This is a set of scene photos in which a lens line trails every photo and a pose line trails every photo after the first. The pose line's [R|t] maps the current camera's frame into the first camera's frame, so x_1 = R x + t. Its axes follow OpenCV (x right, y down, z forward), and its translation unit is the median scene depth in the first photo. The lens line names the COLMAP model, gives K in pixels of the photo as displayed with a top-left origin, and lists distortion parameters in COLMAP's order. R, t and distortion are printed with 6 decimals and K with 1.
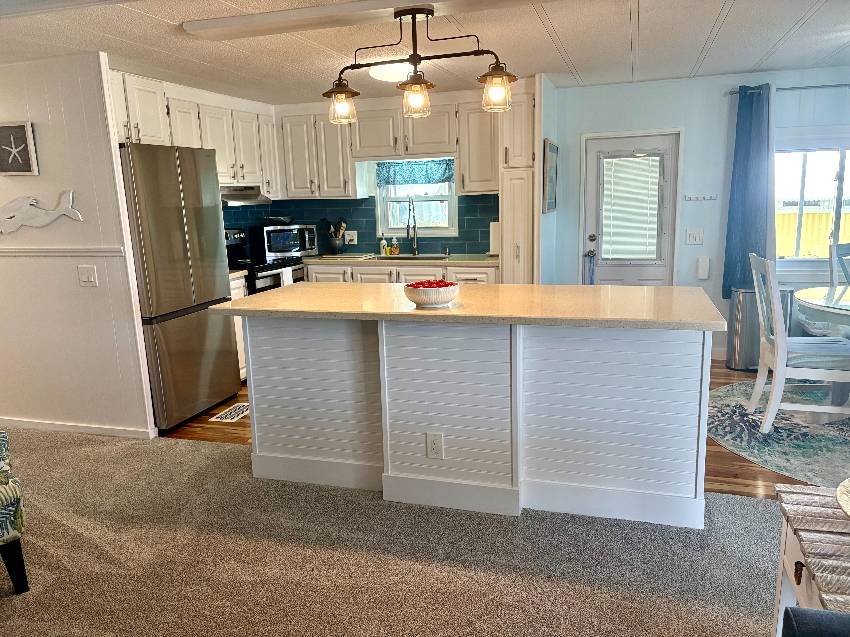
lens RADIAL K [[646.7, 0, 427.4], [0, 646.7, 326.7], [0, 0, 1]] dist [0.007611, 0.002313]
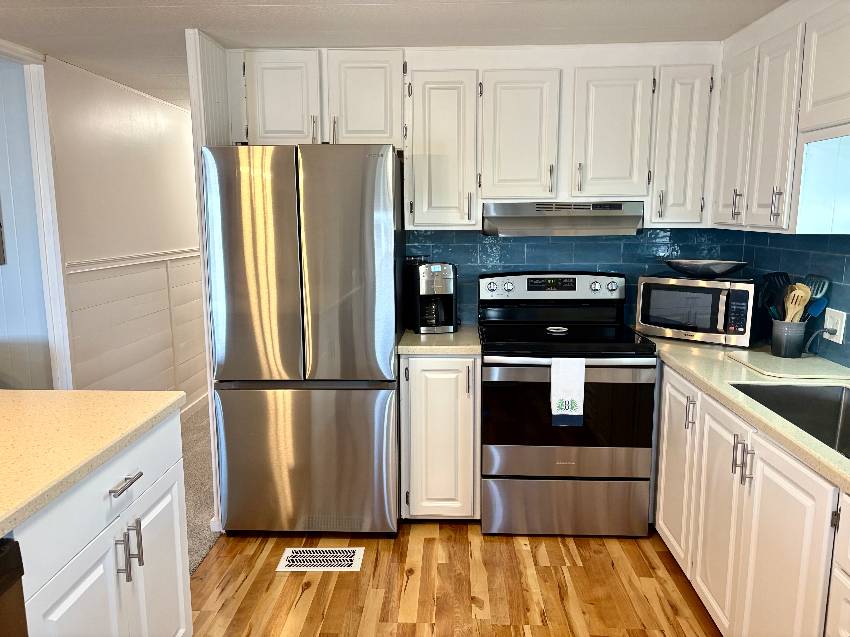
lens RADIAL K [[640.2, 0, 425.0], [0, 640.2, 318.5], [0, 0, 1]] dist [0.009187, 0.002863]
pose [[0.265640, 0.179667, -0.947183, 0.228967], [-0.204240, 0.970668, 0.126842, -0.158813], [0.942190, 0.159758, 0.294544, 0.709895]]
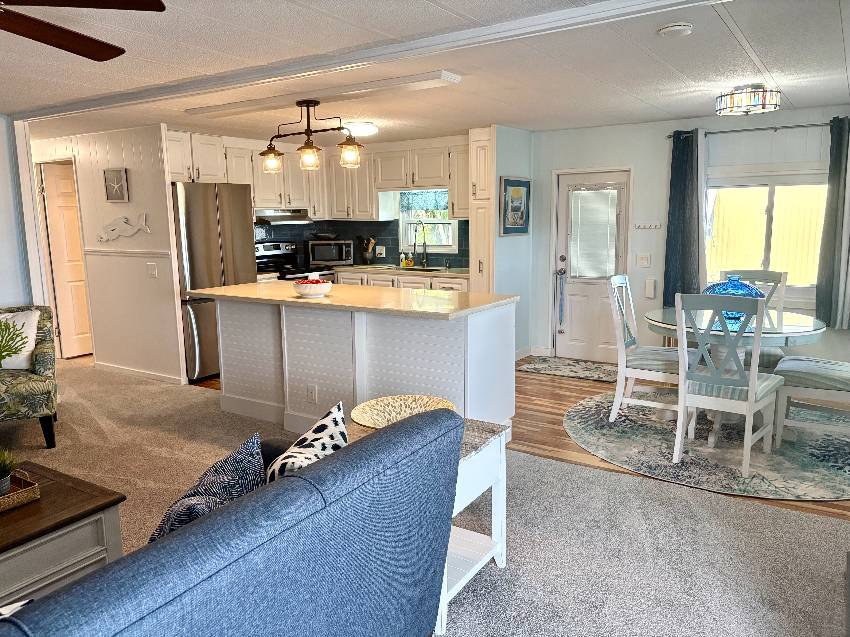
lens RADIAL K [[640.2, 0, 425.0], [0, 640.2, 318.5], [0, 0, 1]] dist [0.009187, 0.002863]
pose [[0.962411, 0.060713, -0.264723, 0.333840], [-0.070483, 0.997132, -0.027557, 0.020195], [0.262291, 0.045179, 0.963931, -0.173583]]
